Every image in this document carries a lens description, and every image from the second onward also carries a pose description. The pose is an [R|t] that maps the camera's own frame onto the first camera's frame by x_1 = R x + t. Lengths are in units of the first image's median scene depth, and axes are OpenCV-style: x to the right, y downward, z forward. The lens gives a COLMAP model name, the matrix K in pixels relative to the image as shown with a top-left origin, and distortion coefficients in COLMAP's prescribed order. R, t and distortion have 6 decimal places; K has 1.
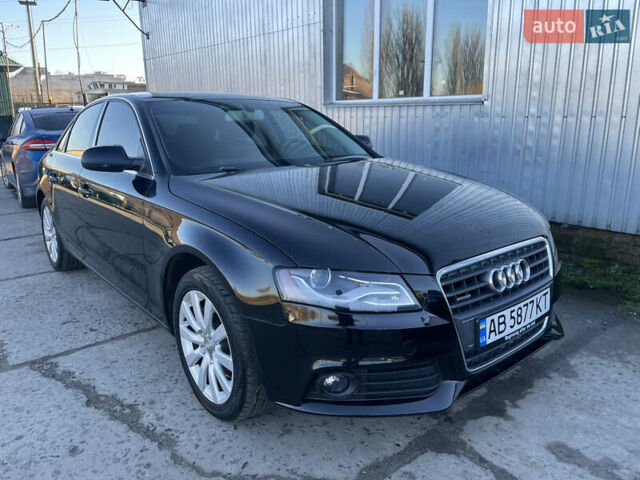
lens RADIAL K [[494.4, 0, 308.4], [0, 494.4, 239.7], [0, 0, 1]] dist [0.032414, 0.001166]
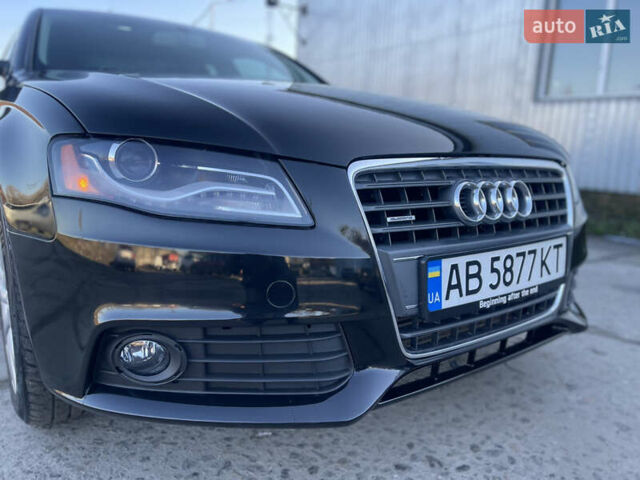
lens RADIAL K [[494.4, 0, 308.4], [0, 494.4, 239.7], [0, 0, 1]] dist [0.032414, 0.001166]
pose [[0.997169, 0.054030, -0.052288, 0.232451], [-0.057114, 0.996599, -0.059394, 0.172811], [0.048901, 0.062212, 0.996864, 0.434168]]
